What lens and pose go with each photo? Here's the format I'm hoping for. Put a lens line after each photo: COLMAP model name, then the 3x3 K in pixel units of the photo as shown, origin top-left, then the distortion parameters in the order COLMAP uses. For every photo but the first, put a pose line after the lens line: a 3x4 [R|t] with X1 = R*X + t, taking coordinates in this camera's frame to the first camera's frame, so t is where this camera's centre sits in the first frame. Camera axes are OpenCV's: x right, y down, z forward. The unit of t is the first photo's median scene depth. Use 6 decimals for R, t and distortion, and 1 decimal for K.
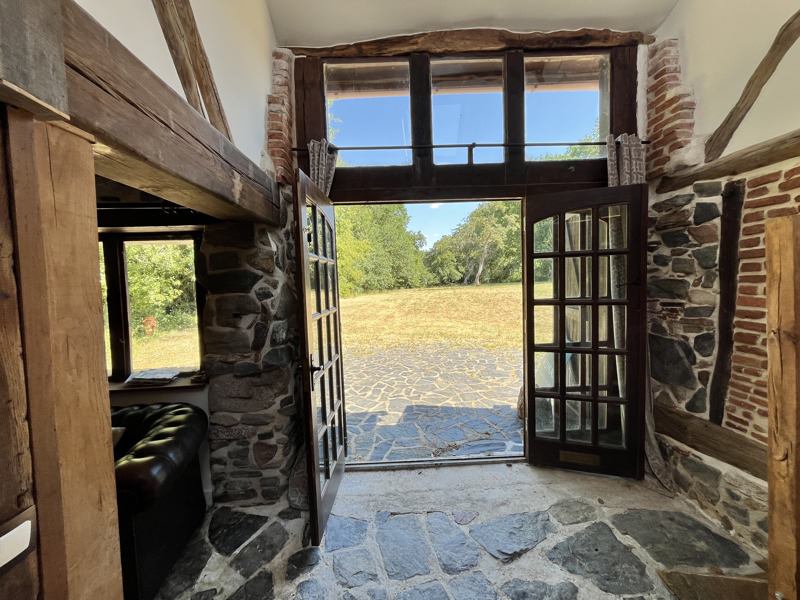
lens RADIAL K [[318.4, 0, 393.1], [0, 318.4, 298.7], [0, 0, 1]] dist [-0.002641, -0.000395]
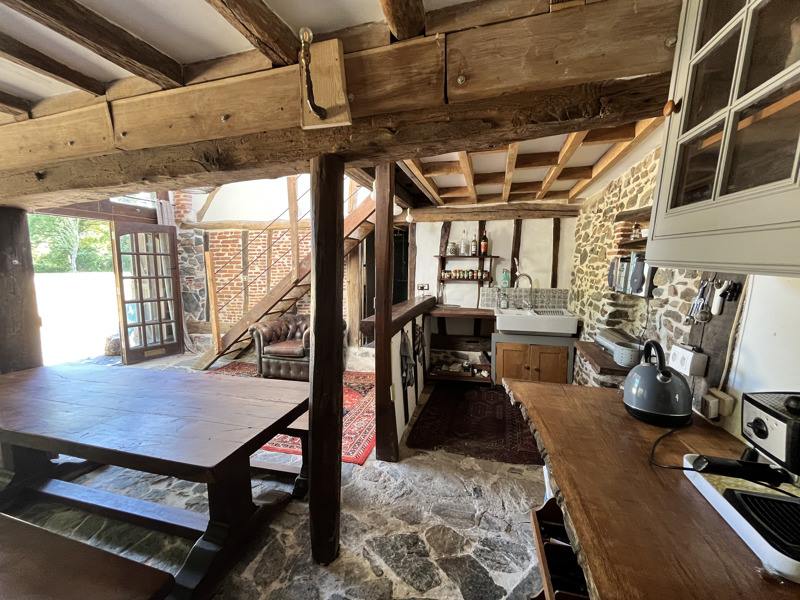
lens RADIAL K [[318.4, 0, 395.2], [0, 318.4, 298.7], [0, 0, 1]] dist [-0.002641, -0.000395]
pose [[0.303937, -0.074958, 0.949739, -0.927332], [0.036551, 0.997083, 0.066998, 0.070240], [-0.951991, 0.014351, 0.305790, -1.188990]]
